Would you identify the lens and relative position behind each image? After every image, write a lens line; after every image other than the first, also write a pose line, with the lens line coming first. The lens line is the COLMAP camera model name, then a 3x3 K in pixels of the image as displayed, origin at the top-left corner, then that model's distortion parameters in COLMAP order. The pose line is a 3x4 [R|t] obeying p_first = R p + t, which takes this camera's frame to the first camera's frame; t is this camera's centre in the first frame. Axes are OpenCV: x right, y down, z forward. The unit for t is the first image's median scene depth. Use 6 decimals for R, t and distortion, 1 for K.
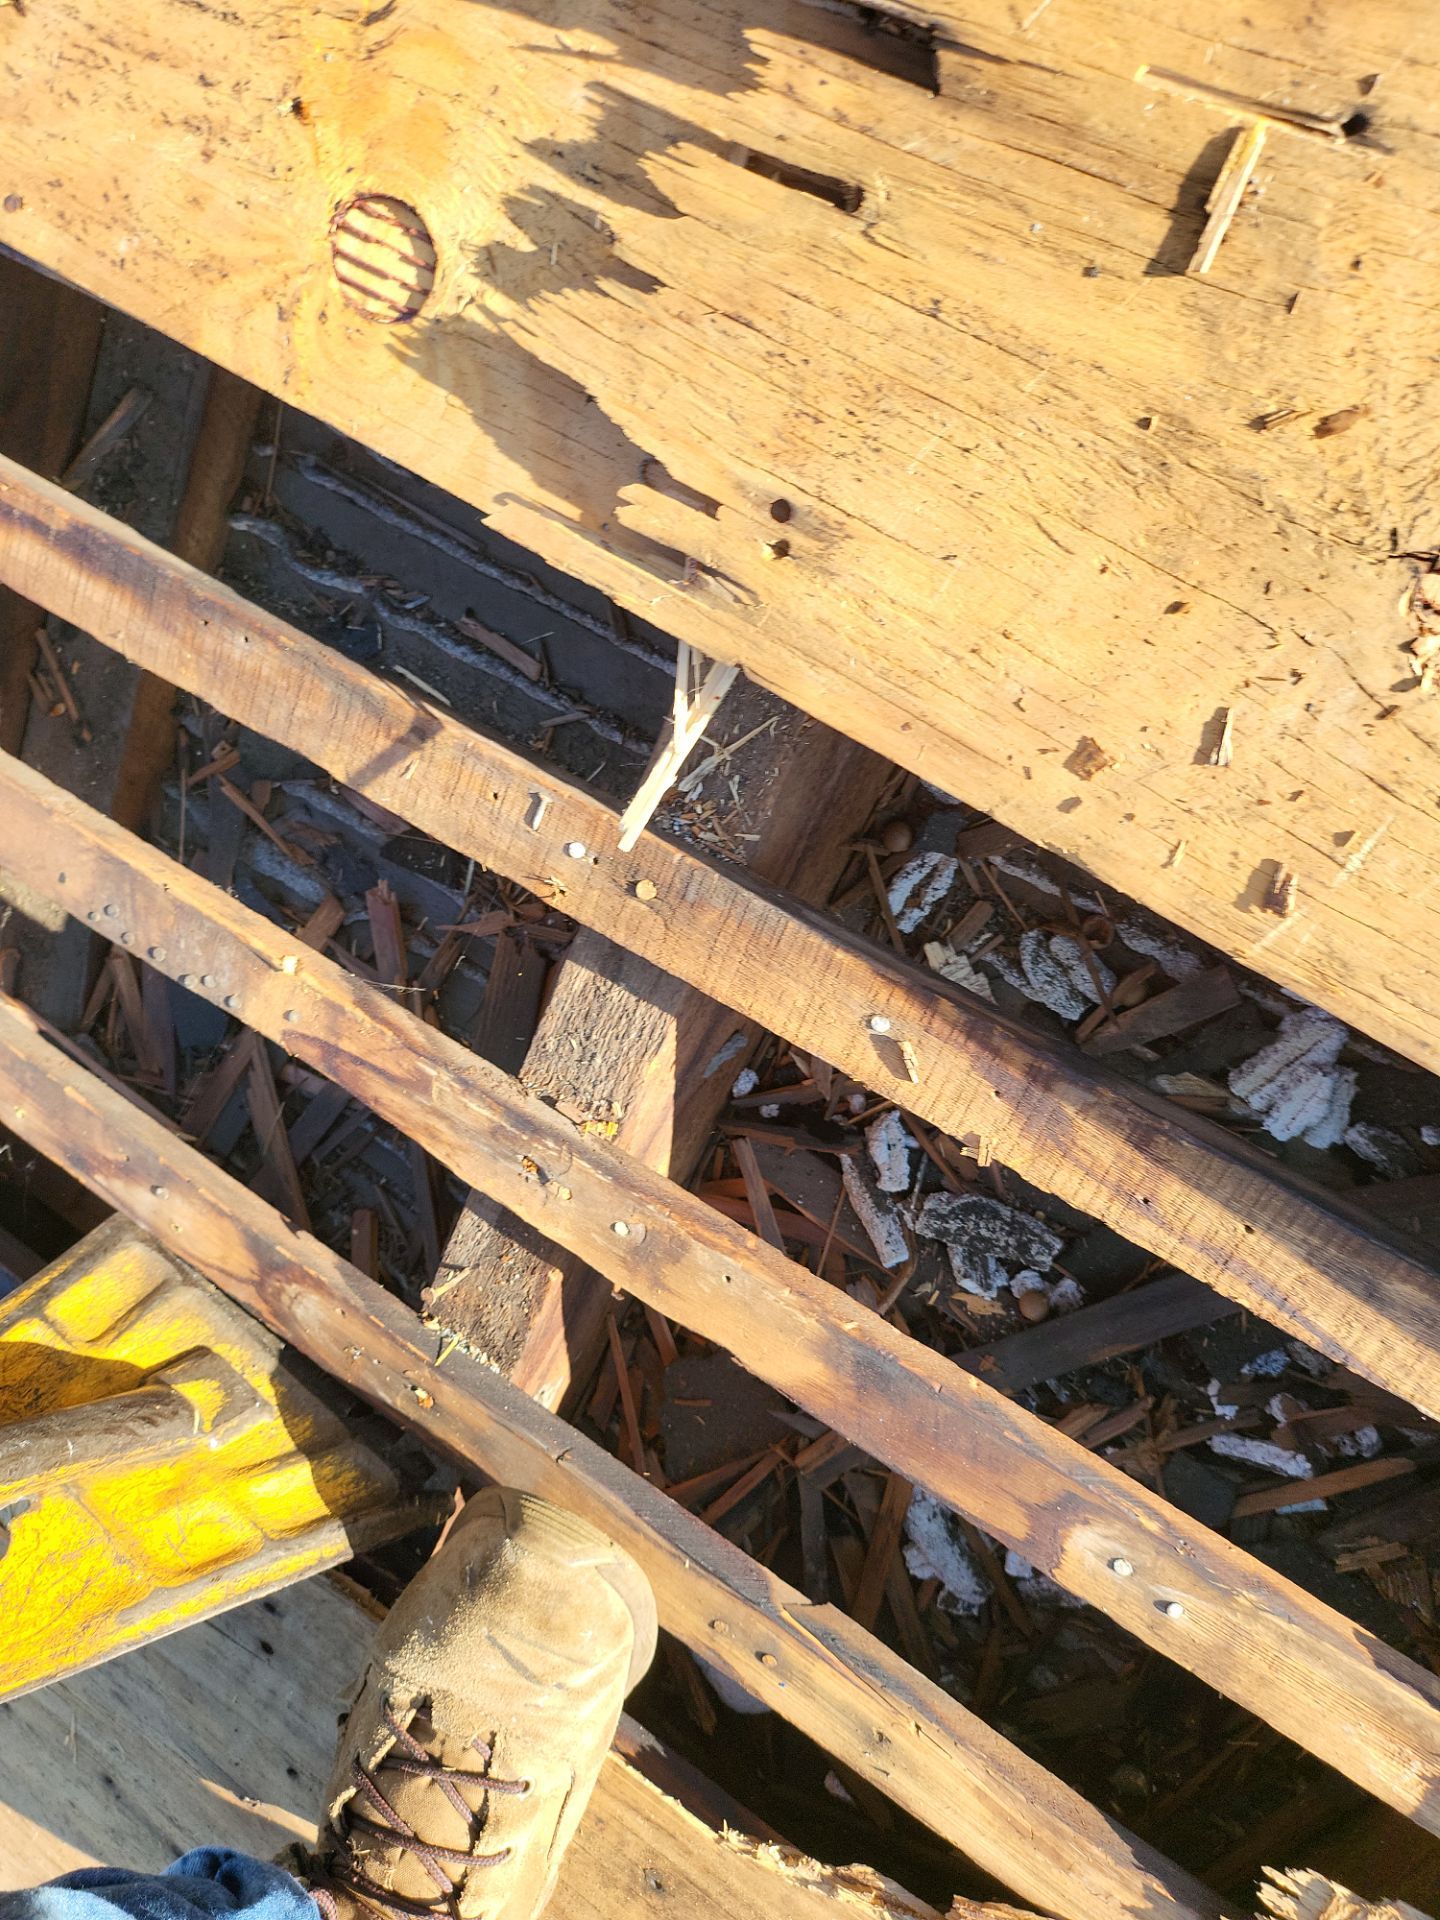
lens RADIAL K [[1353.6, 0, 720.0], [0, 1353.6, 960.0], [0, 0, 1]] dist [0.002983, 0.004971]
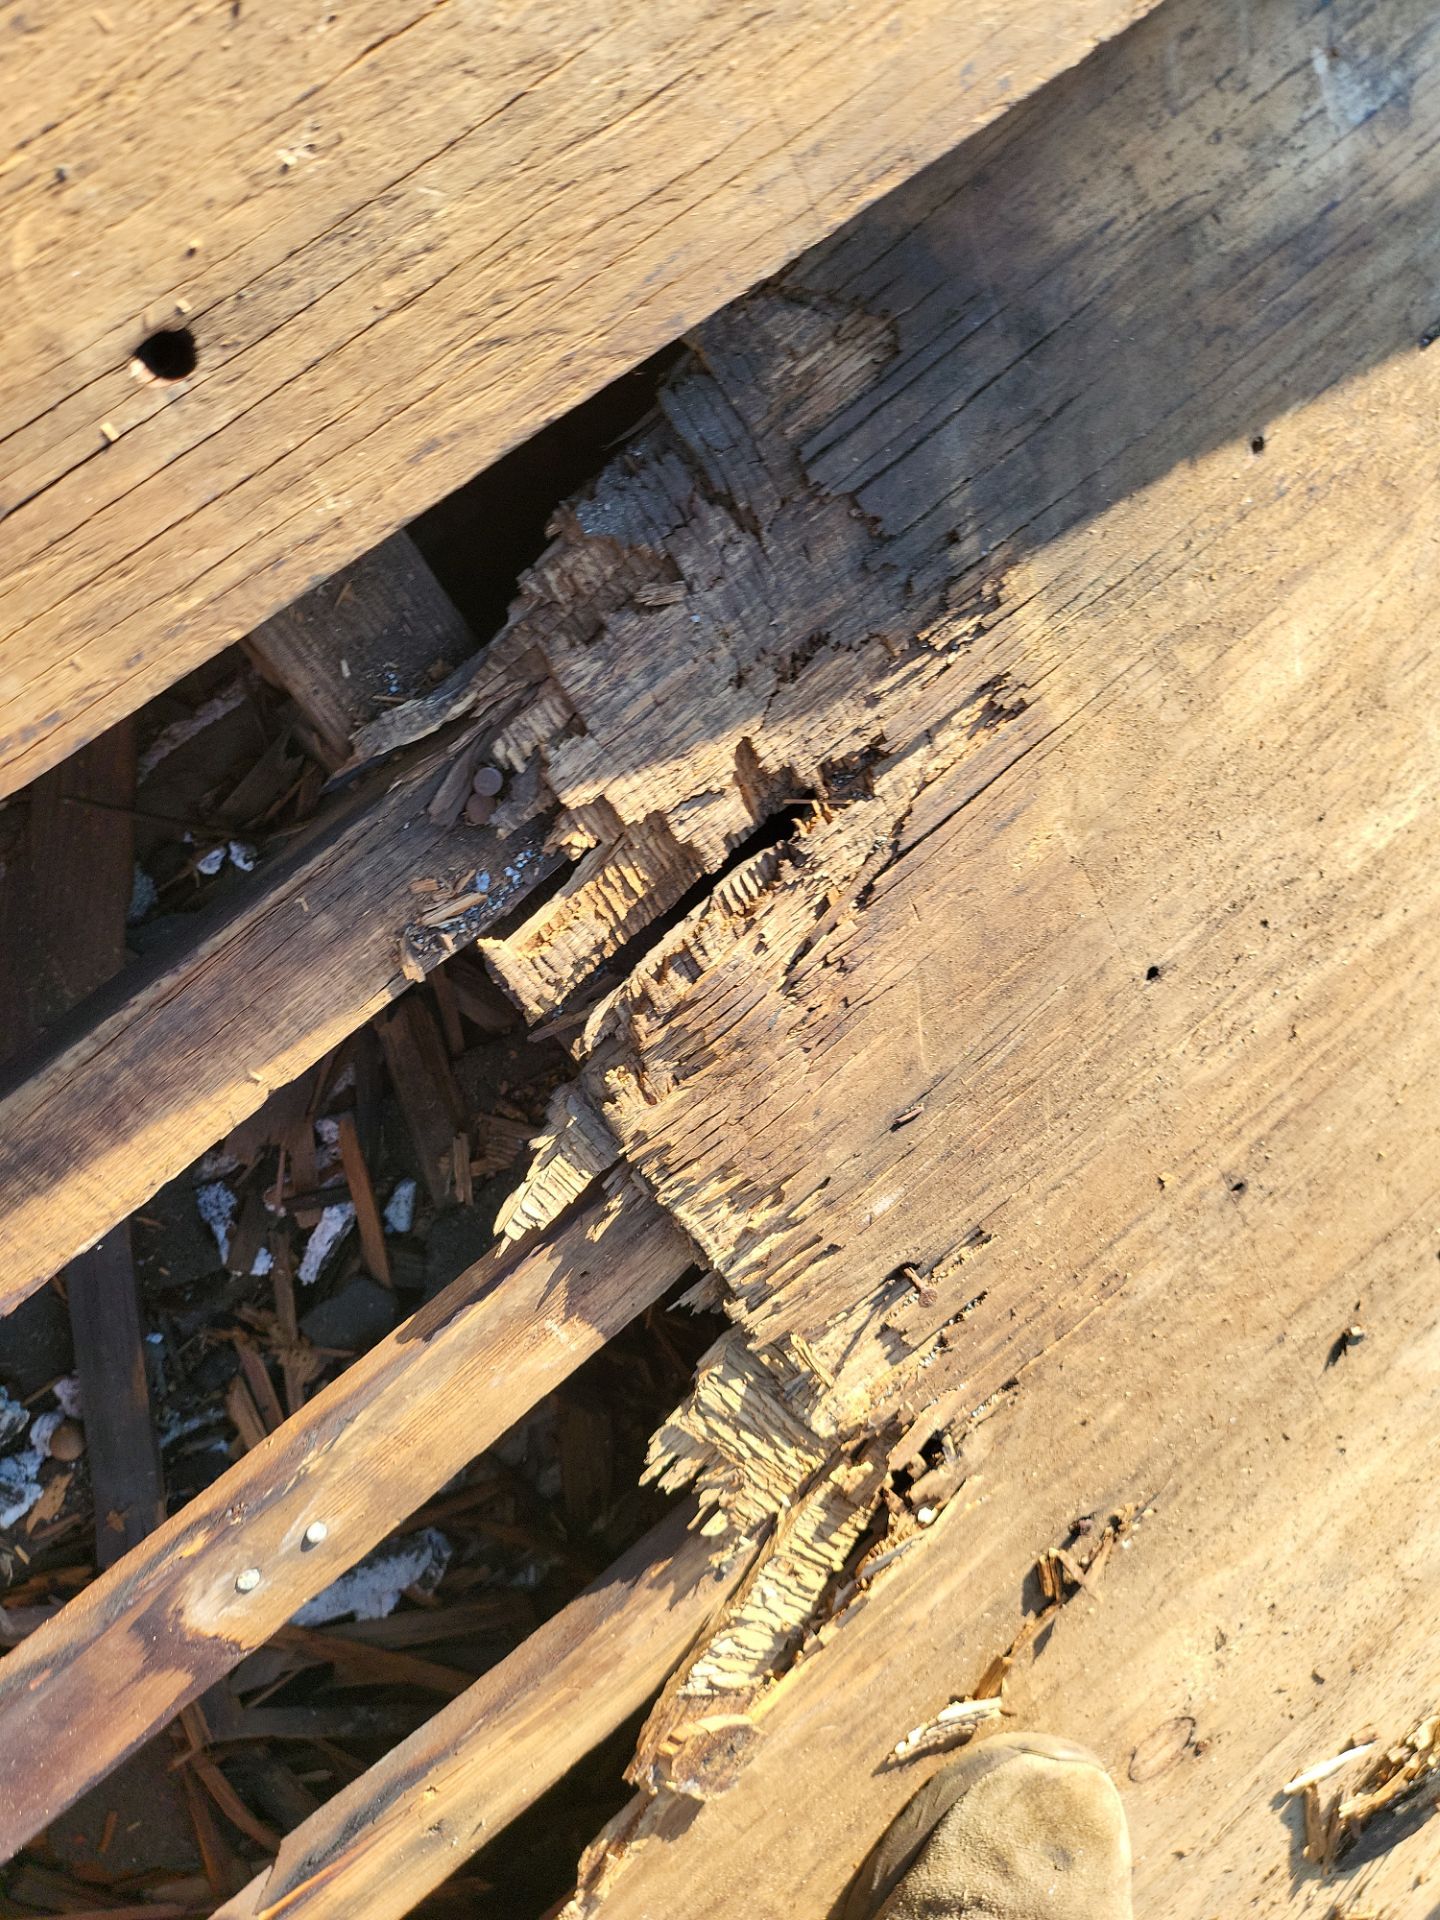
lens RADIAL K [[1353.6, 0, 720.0], [0, 1353.6, 960.0], [0, 0, 1]] dist [0.002983, 0.004971]
pose [[0.288102, -0.928643, 0.233707, 0.487190], [0.886935, 0.350786, 0.300493, 0.297470], [-0.361032, 0.120710, 0.924708, 0.097600]]
